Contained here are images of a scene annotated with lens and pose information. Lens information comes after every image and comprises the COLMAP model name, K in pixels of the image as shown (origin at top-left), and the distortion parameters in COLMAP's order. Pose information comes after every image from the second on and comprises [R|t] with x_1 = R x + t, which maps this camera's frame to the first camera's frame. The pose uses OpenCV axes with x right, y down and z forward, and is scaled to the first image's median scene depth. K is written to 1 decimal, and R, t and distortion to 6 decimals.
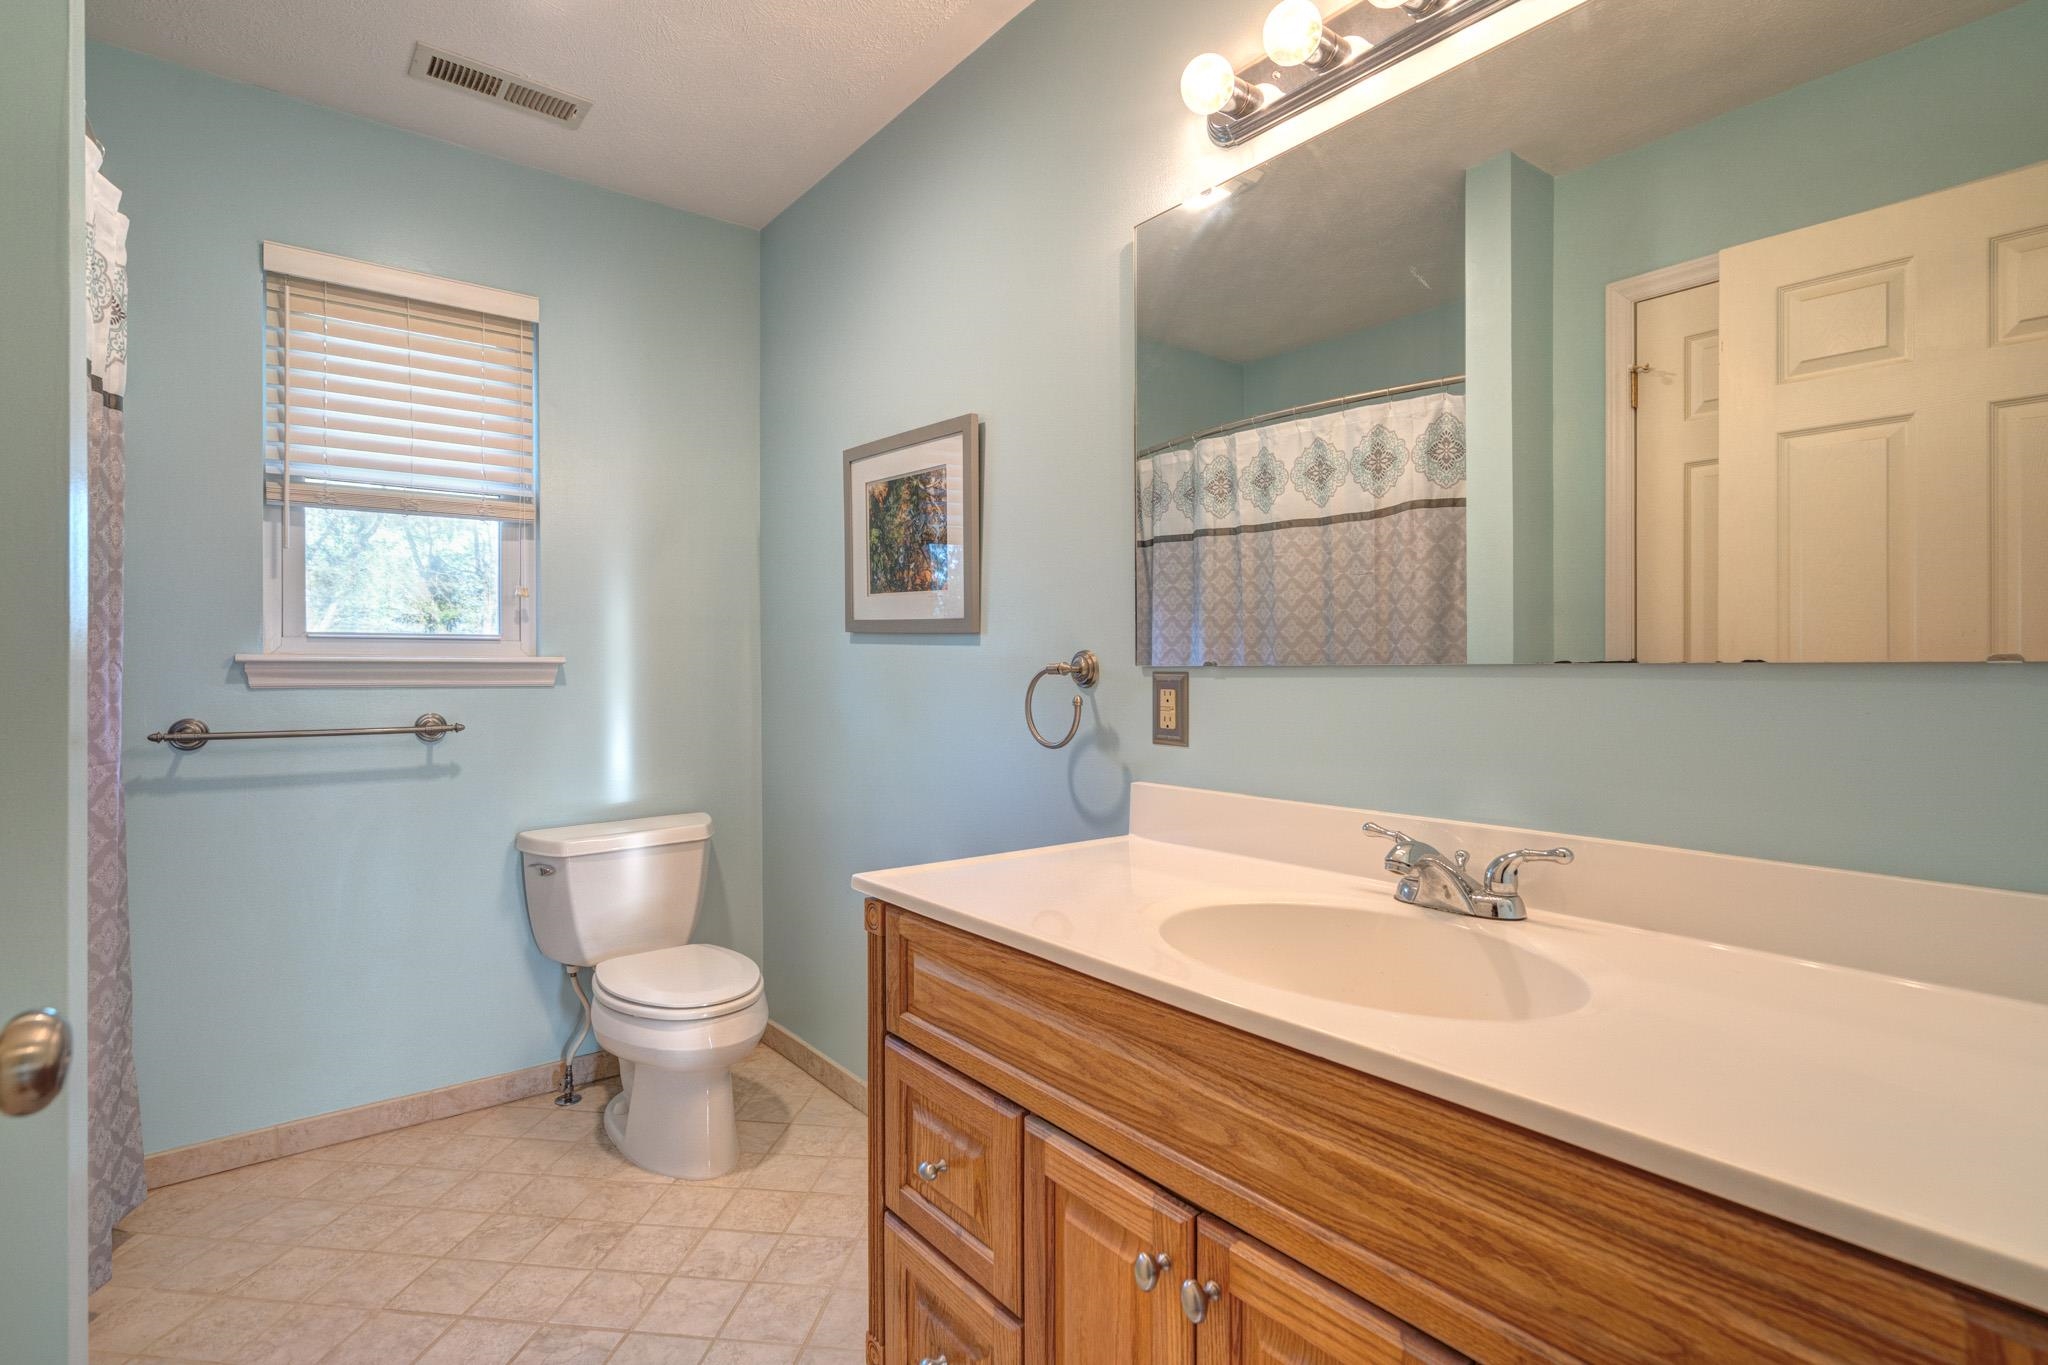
lens RADIAL K [[978.6, 0, 1041.5], [0, 978.6, 672.3], [0, 0, 1]] dist [0.000111, 0.001220]
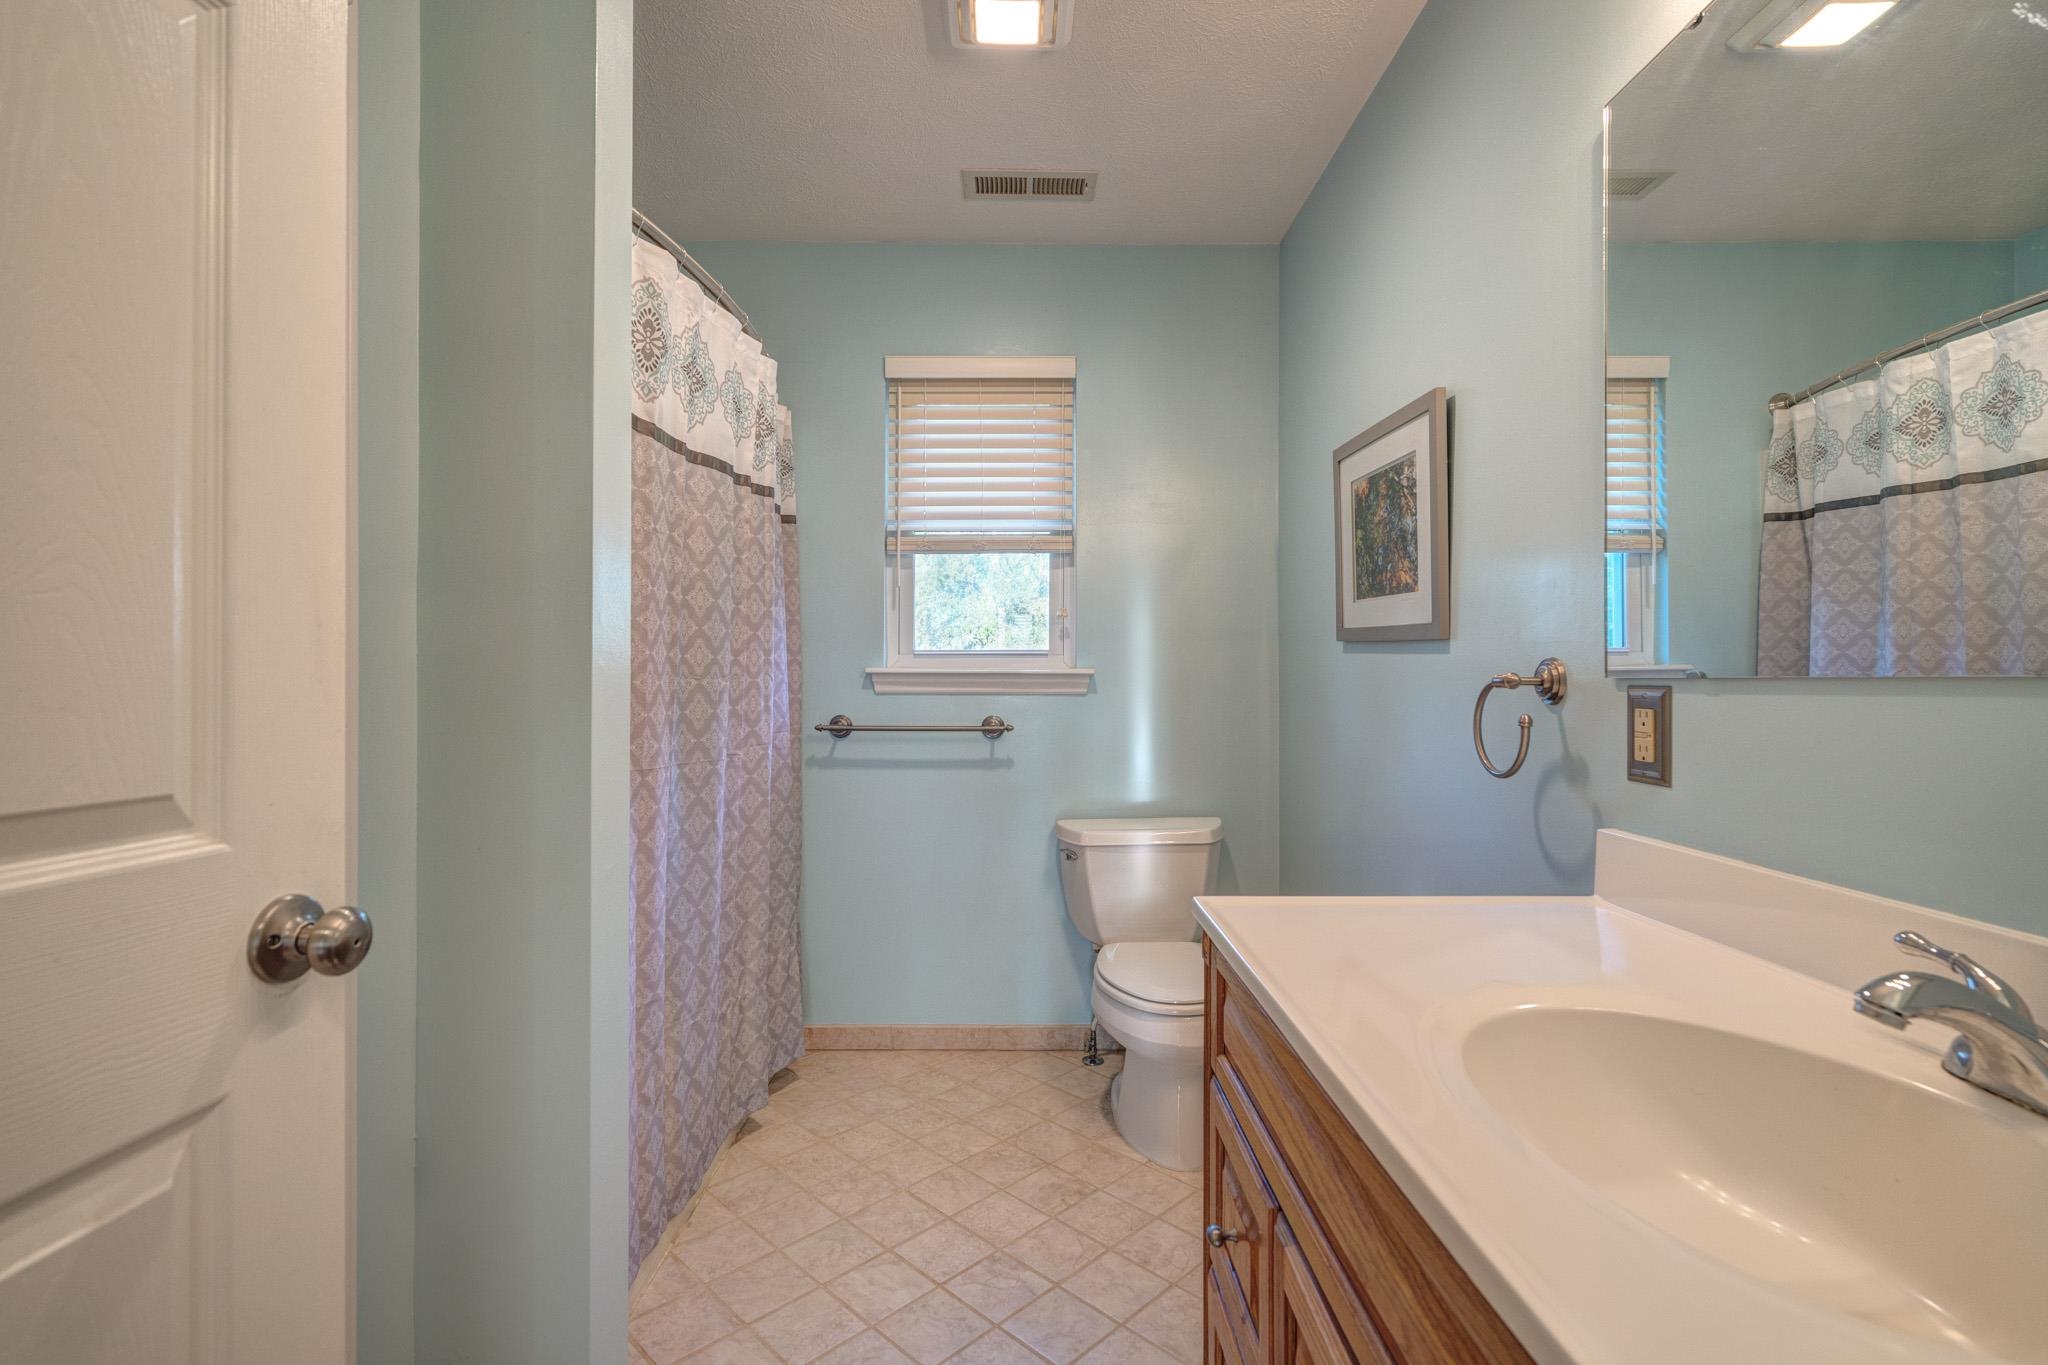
lens RADIAL K [[948.5, 0, 1033.7], [0, 948.5, 679.6], [0, 0, 1]] dist [-0.005120, 0.004040]
pose [[0.791297, 0.002729, -0.611426, 0.145695], [-0.004330, 0.999990, -0.001140, -0.001640], [0.611416, 0.003549, 0.791301, 0.102723]]
